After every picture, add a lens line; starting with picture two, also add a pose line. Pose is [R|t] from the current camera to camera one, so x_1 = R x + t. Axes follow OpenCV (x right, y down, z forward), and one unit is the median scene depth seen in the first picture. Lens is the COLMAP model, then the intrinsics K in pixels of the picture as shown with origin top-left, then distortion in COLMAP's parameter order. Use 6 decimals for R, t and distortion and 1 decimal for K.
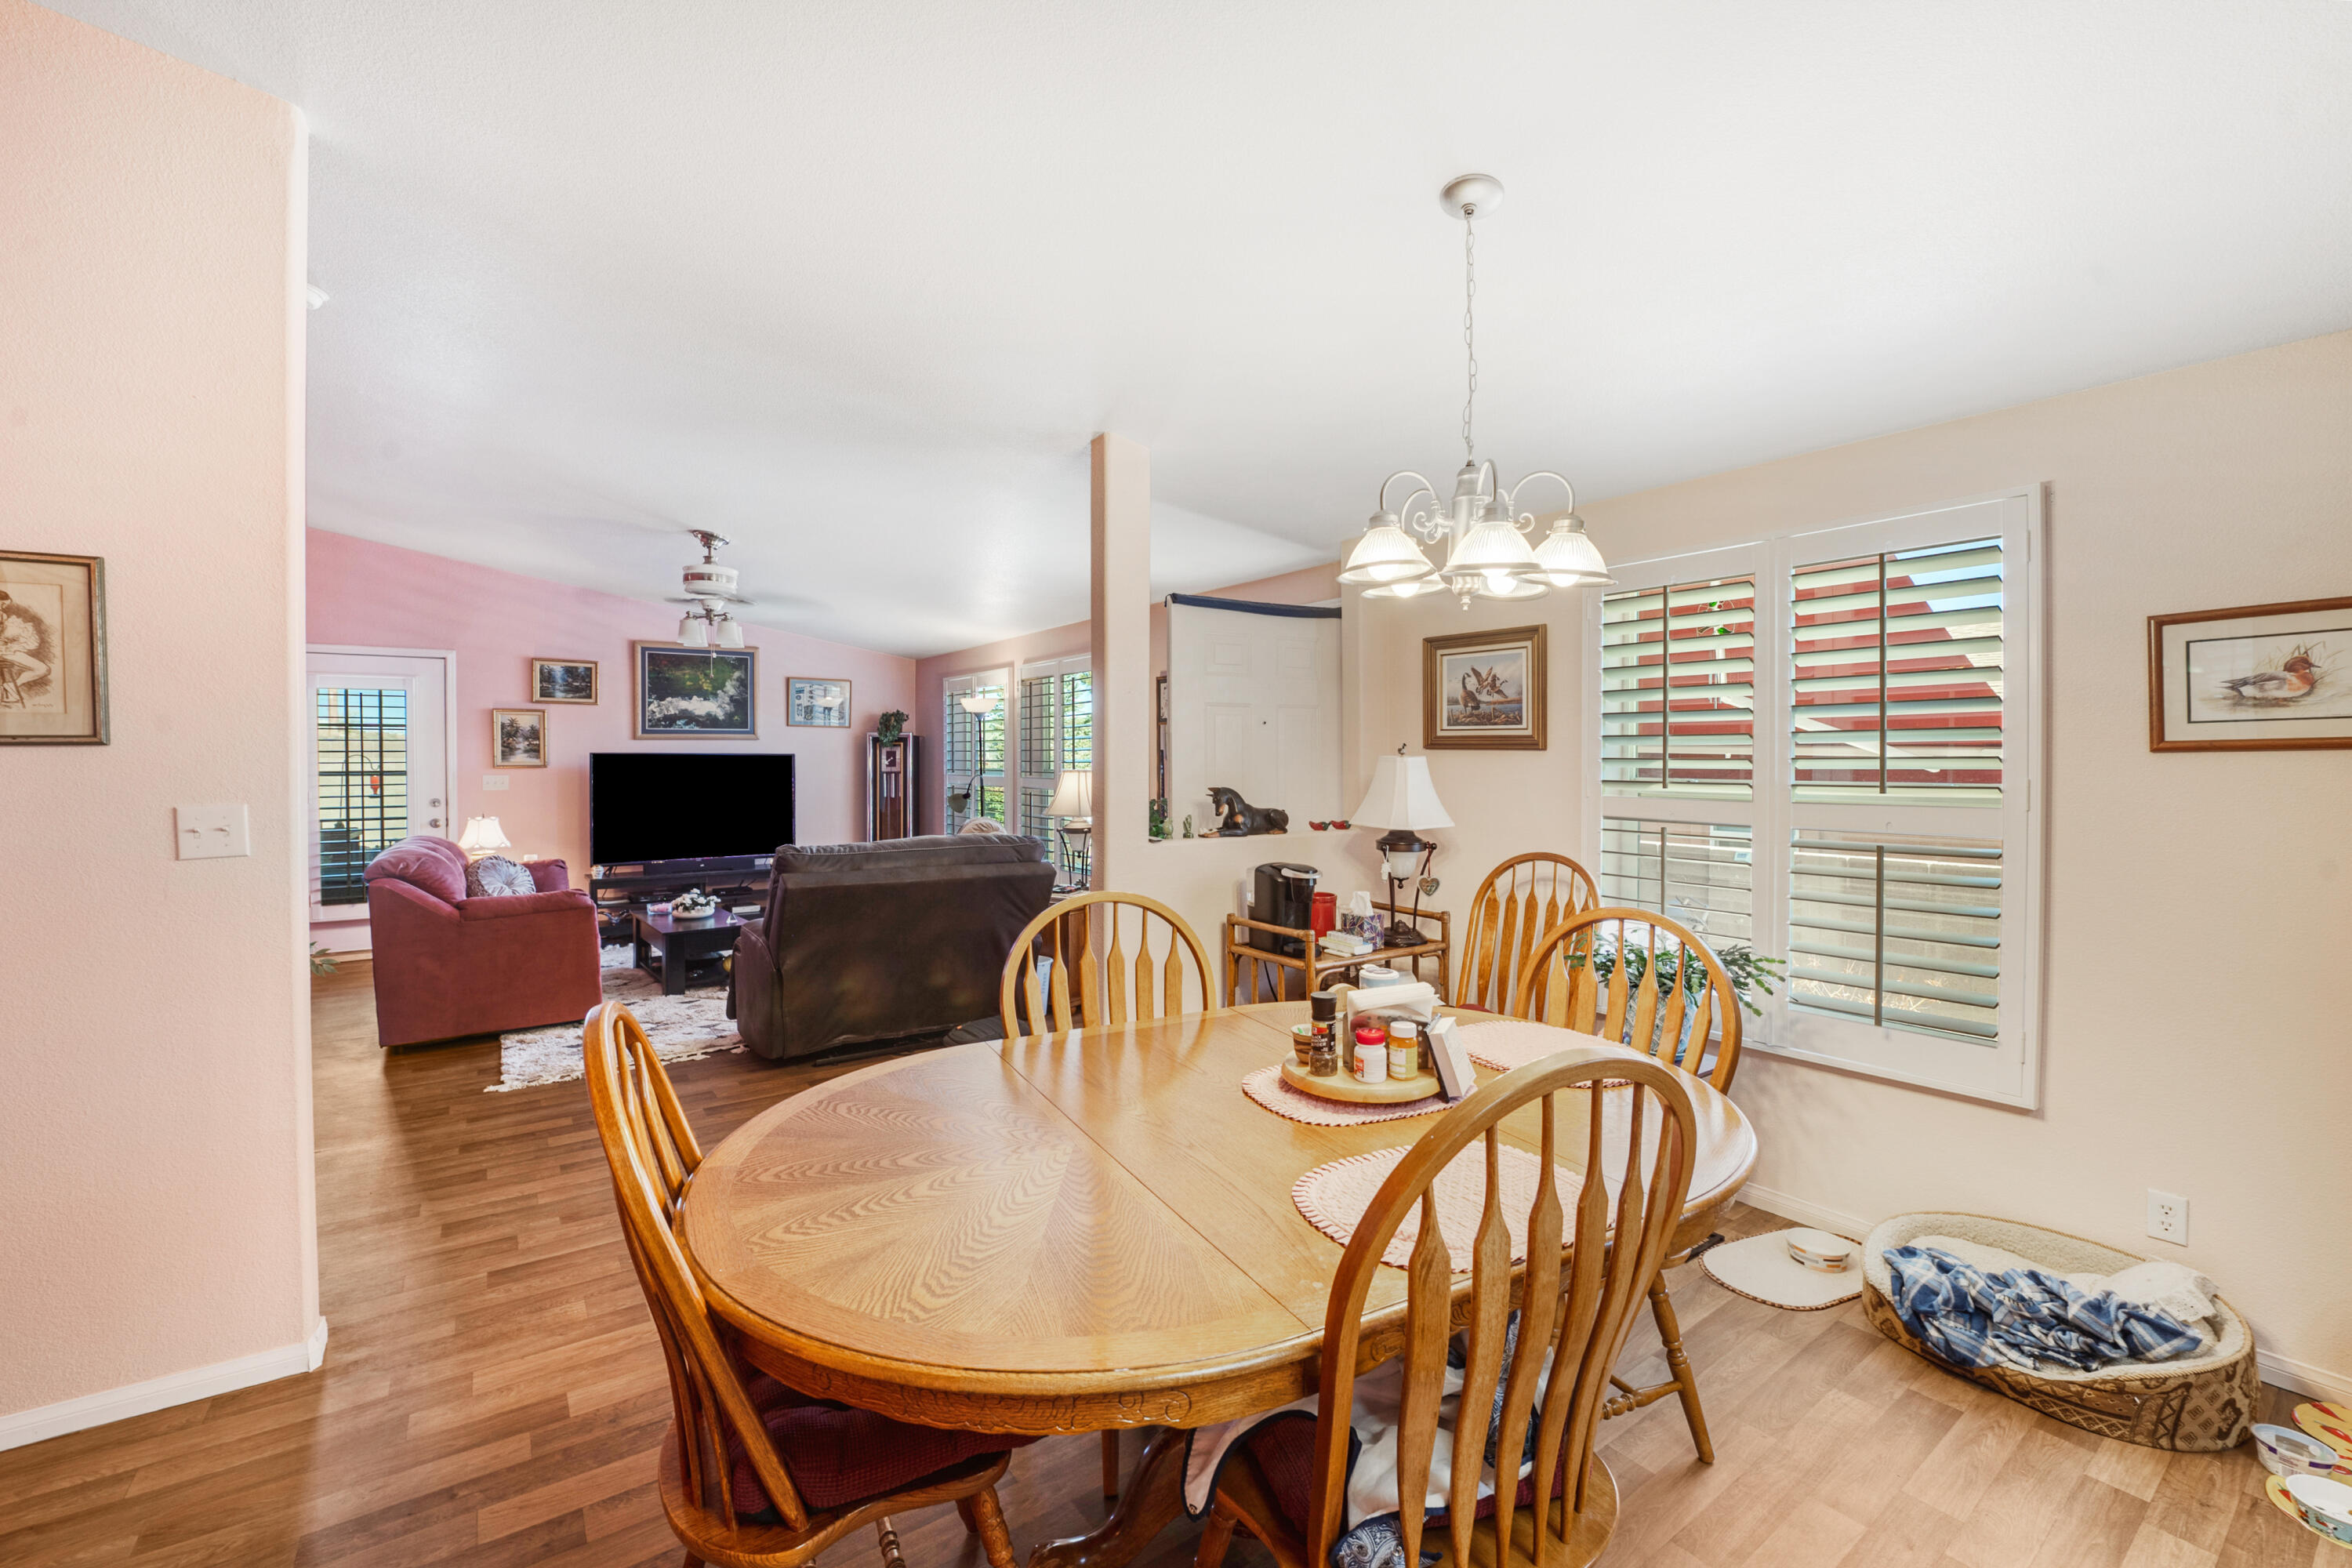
lens RADIAL K [[953.2, 0, 1164.7], [0, 953.2, 777.9], [0, 0, 1]] dist [-0.014579, -0.000866]
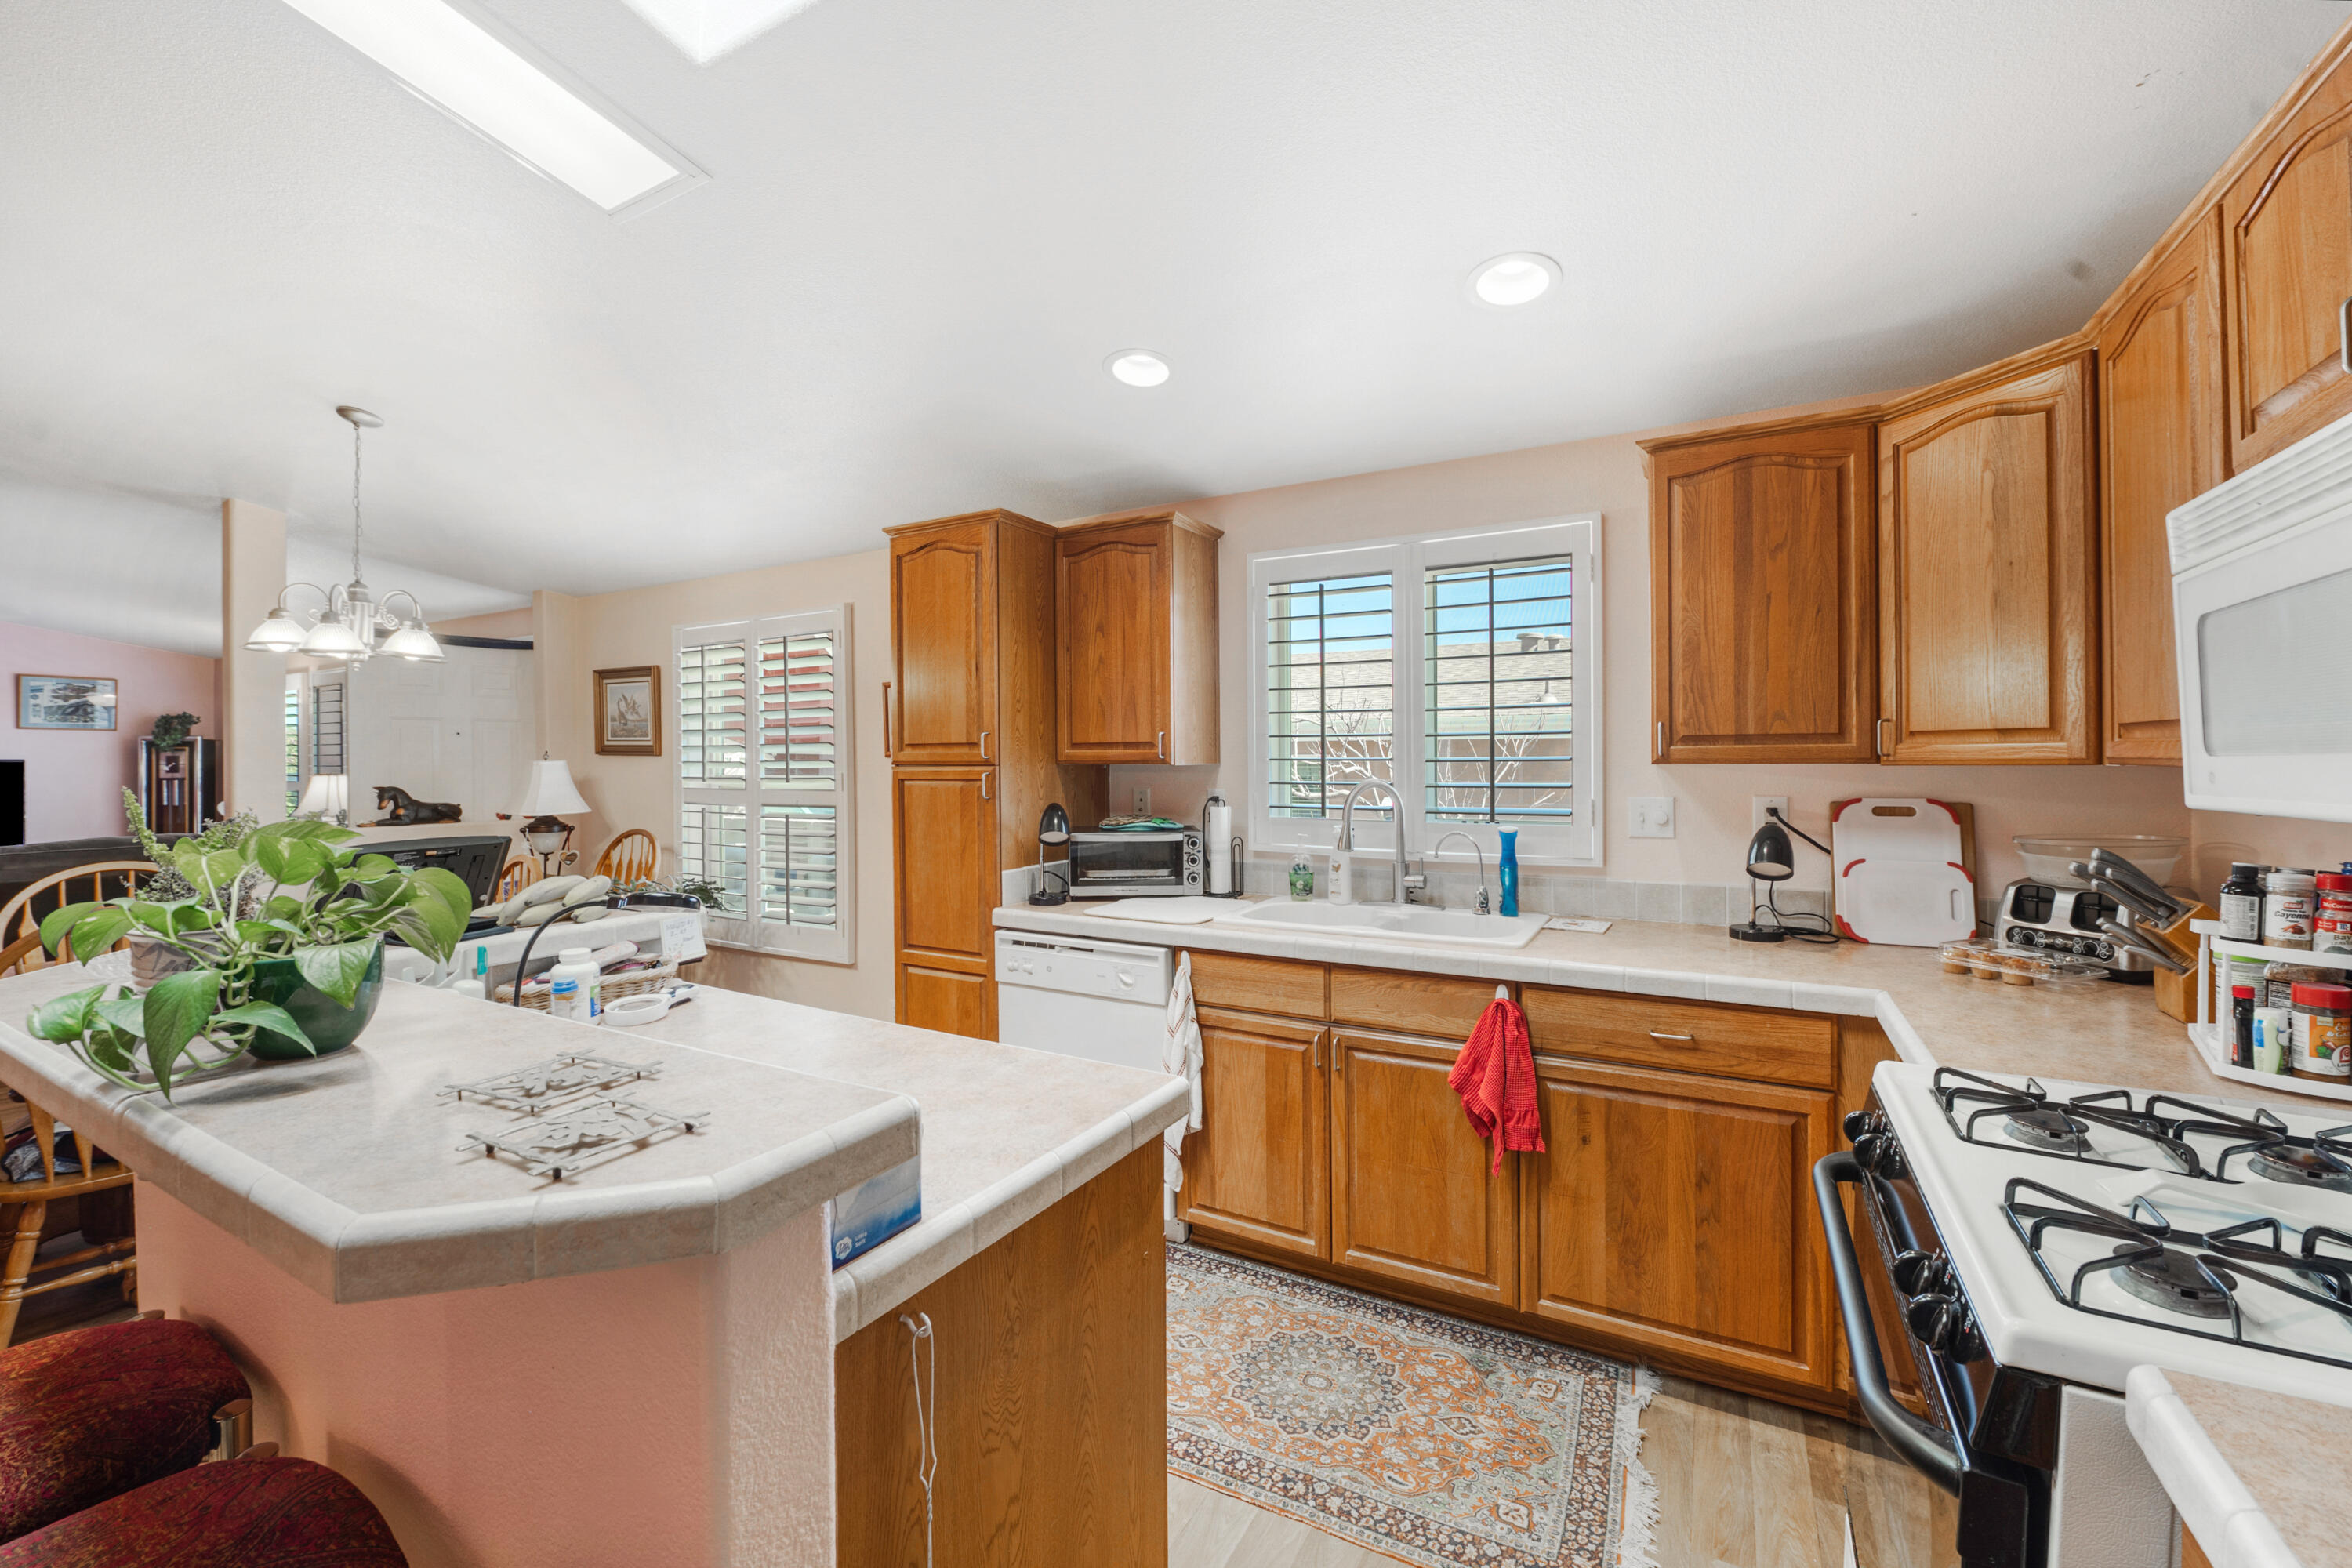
lens RADIAL K [[953.2, 0, 1178.1], [0, 953.2, 770.1], [0, 0, 1]] dist [-0.014579, -0.000866]
pose [[0.904058, -0.007726, 0.427339, 0.249839], [0.012520, 0.999886, -0.008409, 0.006378], [-0.427226, 0.012952, 0.904052, -0.291550]]
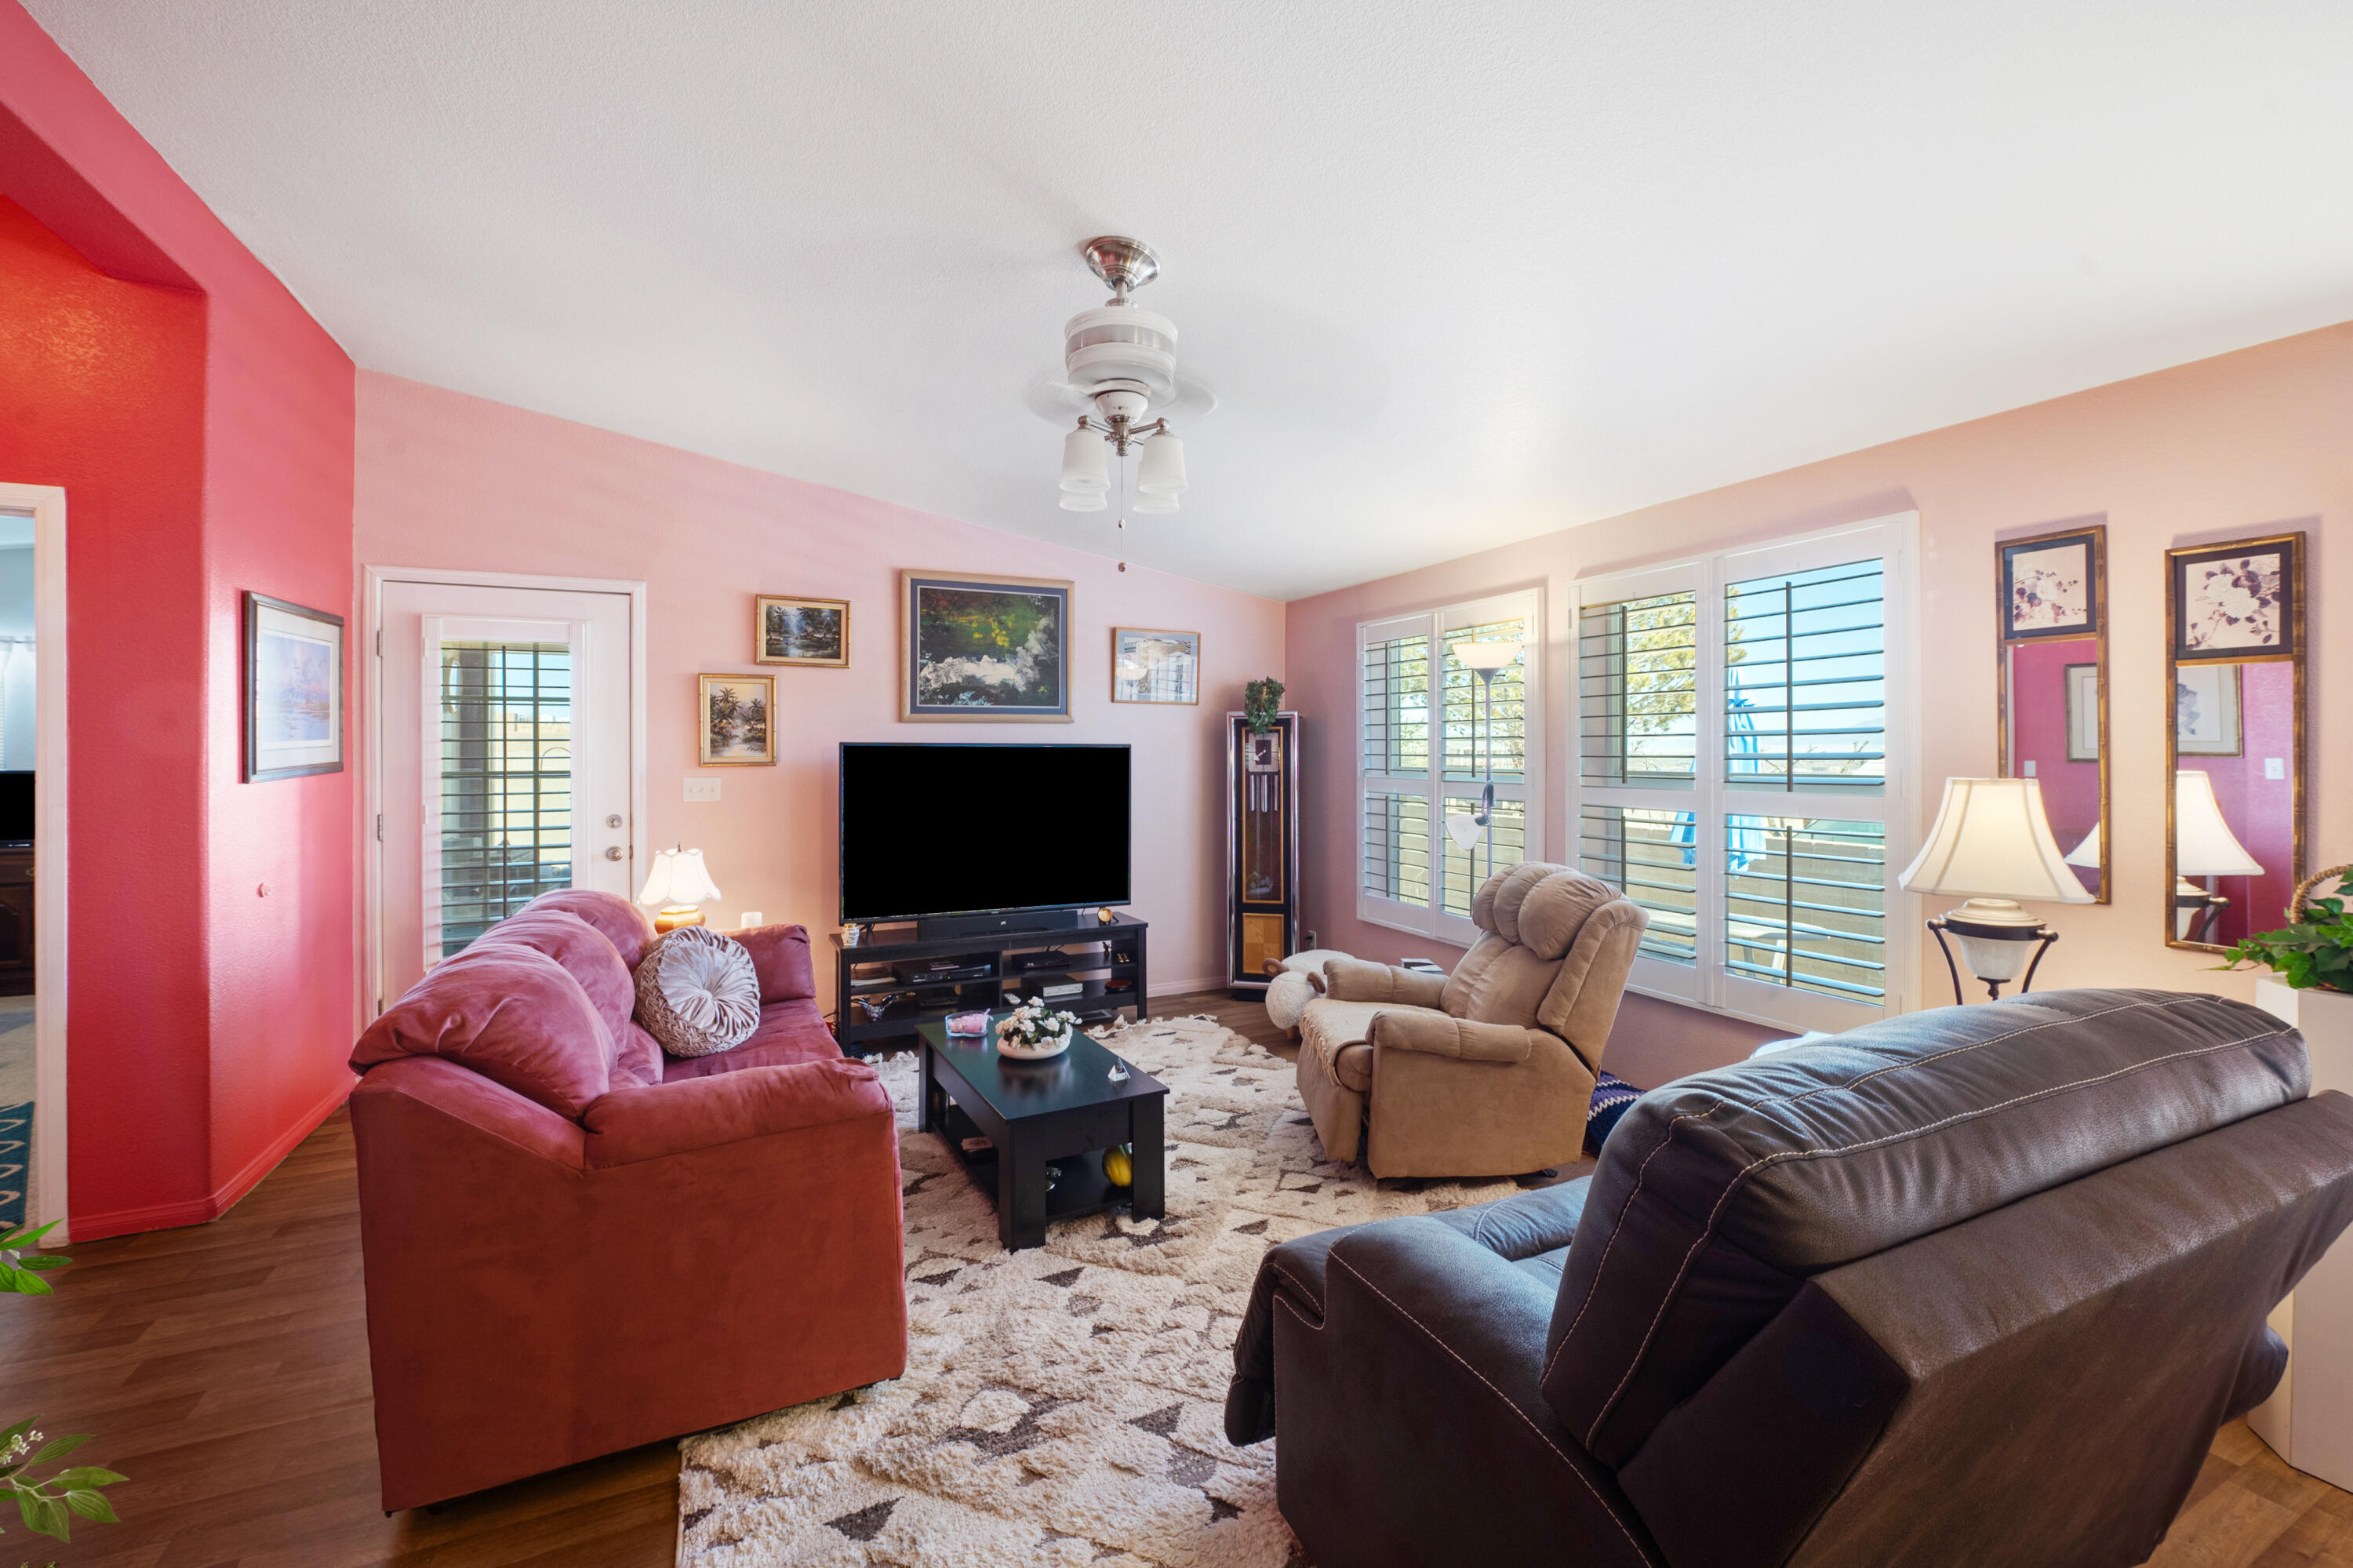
lens RADIAL K [[953.6, 0, 1172.4], [0, 953.6, 763.5], [0, 0, 1]] dist [-0.014579, -0.000866]
pose [[0.984765, 0.001185, -0.173885, -0.282371], [-0.002999, 0.999944, -0.010169, -0.006865], [0.173863, 0.010536, 0.984714, 0.422008]]
